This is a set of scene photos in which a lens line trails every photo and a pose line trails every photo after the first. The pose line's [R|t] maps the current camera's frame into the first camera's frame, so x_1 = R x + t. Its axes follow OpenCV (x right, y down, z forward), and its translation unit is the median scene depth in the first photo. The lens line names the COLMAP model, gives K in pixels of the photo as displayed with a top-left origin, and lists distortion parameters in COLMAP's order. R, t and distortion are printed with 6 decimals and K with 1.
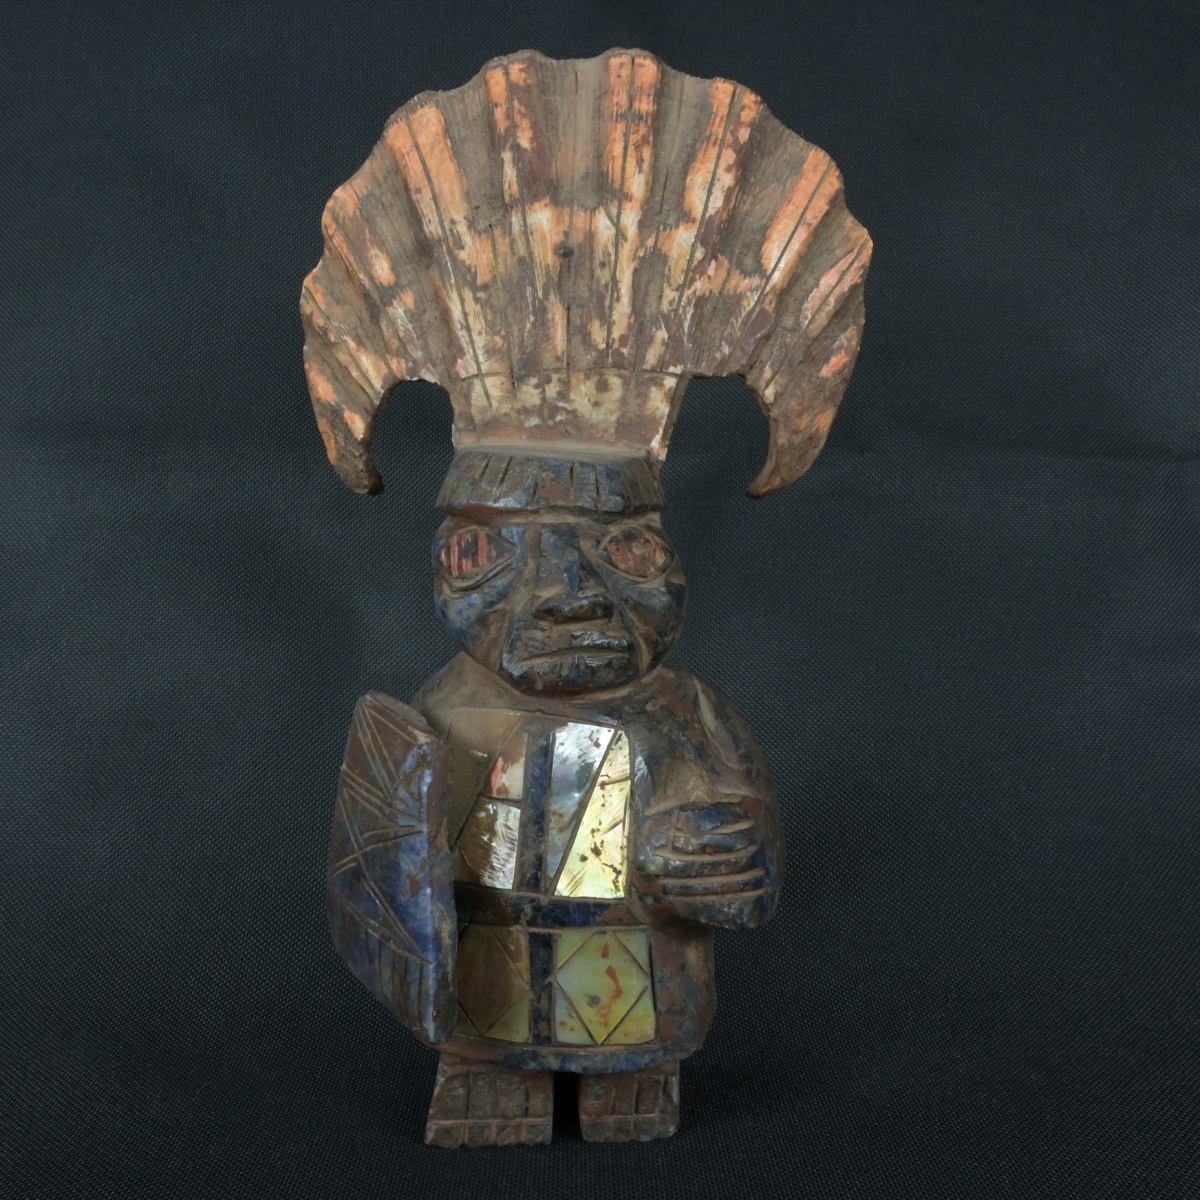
lens RADIAL K [[1344.7, 0, 600.0], [0, 1344.7, 600.0], [0, 0, 1]] dist [0.006992, -0.010667]
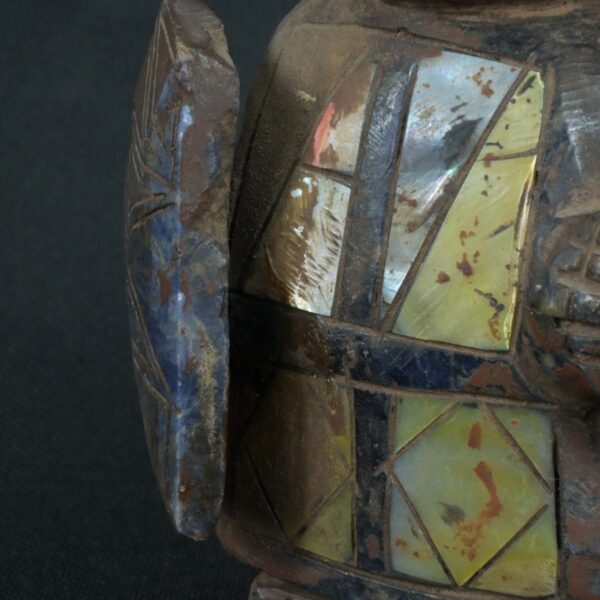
lens RADIAL K [[1946.8, 0, 300.0], [0, 1946.8, 300.0], [0, 0, 1]] dist [0.051952, -0.105195]
pose [[0.906497, 0.099078, -0.410422, 0.267127], [-0.045021, 0.989217, 0.139364, 0.078668], [0.419804, -0.107855, 0.901183, 0.180823]]
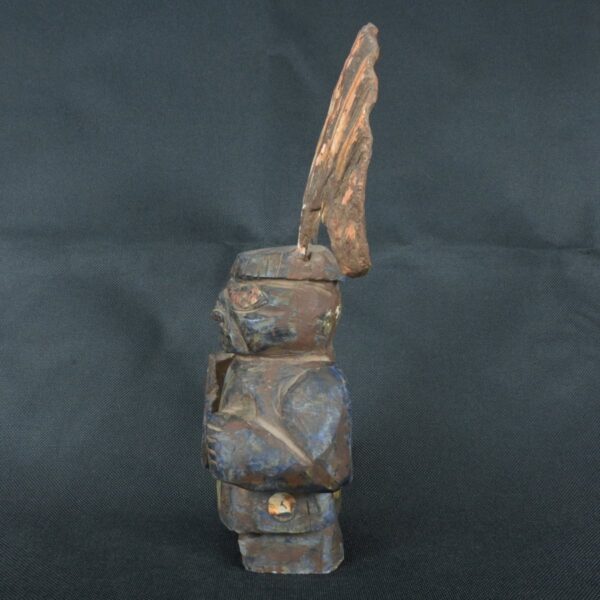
lens RADIAL K [[672.3, 0, 300.0], [0, 672.3, 300.0], [0, 0, 1]] dist [0.006992, -0.010667]
pose [[-0.023715, 0.103474, -0.994349, 1.076454], [-0.082379, 0.991044, 0.105095, -0.147359], [0.996319, 0.084406, -0.014979, 1.071488]]
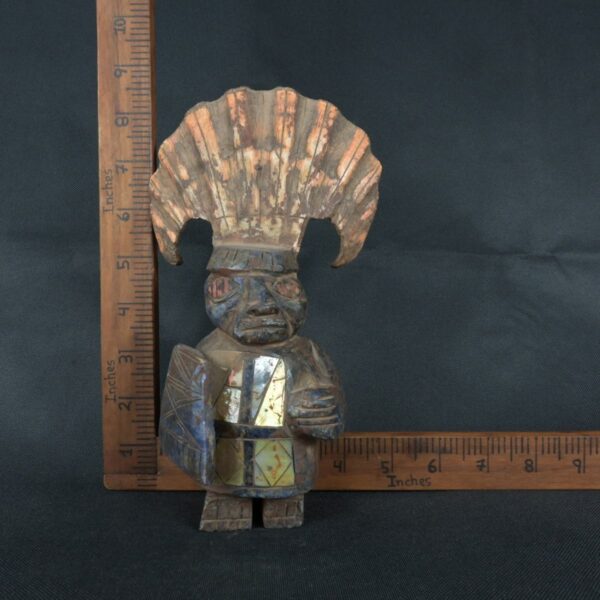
lens RADIAL K [[612.0, 0, 300.0], [0, 612.0, 300.0], [0, 0, 1]] dist [0.008250, -0.013147]
pose [[0.998074, 0.006678, 0.061667, -0.019654], [-0.004572, 0.999404, -0.034220, 0.024636], [-0.061859, 0.033872, 0.997510, -0.131684]]
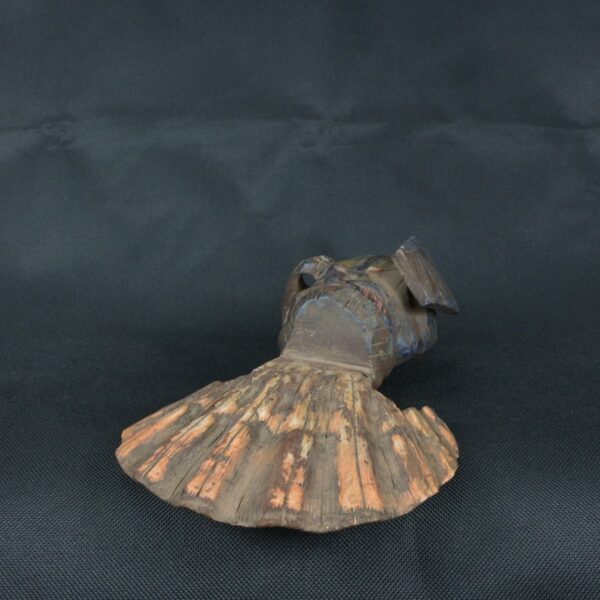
lens RADIAL K [[672.3, 0, 300.0], [0, 672.3, 300.0], [0, 0, 1]] dist [0.006992, -0.010667]
pose [[-0.950996, -0.039322, 0.306693, -0.319900], [0.307869, -0.212471, 0.927401, -1.096840], [0.028696, 0.976376, 0.214166, 0.724188]]
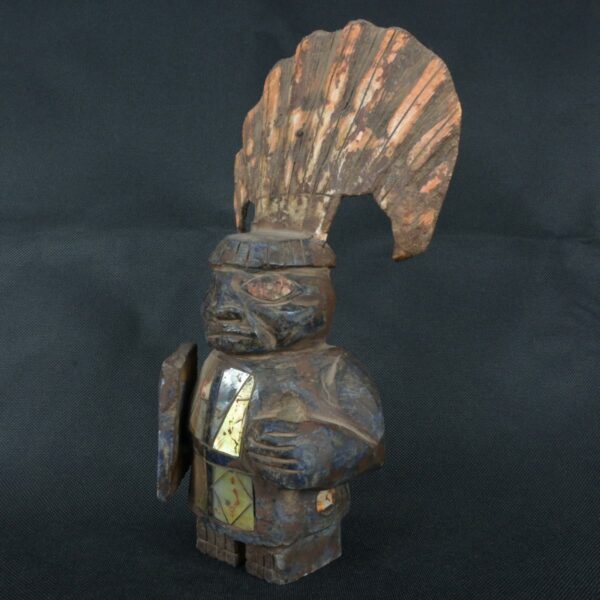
lens RADIAL K [[672.3, 0, 300.0], [0, 672.3, 300.0], [0, 0, 1]] dist [0.006992, -0.010667]
pose [[0.740676, 0.079271, -0.667170, 0.701058], [-0.067412, 0.996772, 0.043595, -0.062039], [0.668472, 0.012686, 0.743629, 0.283669]]
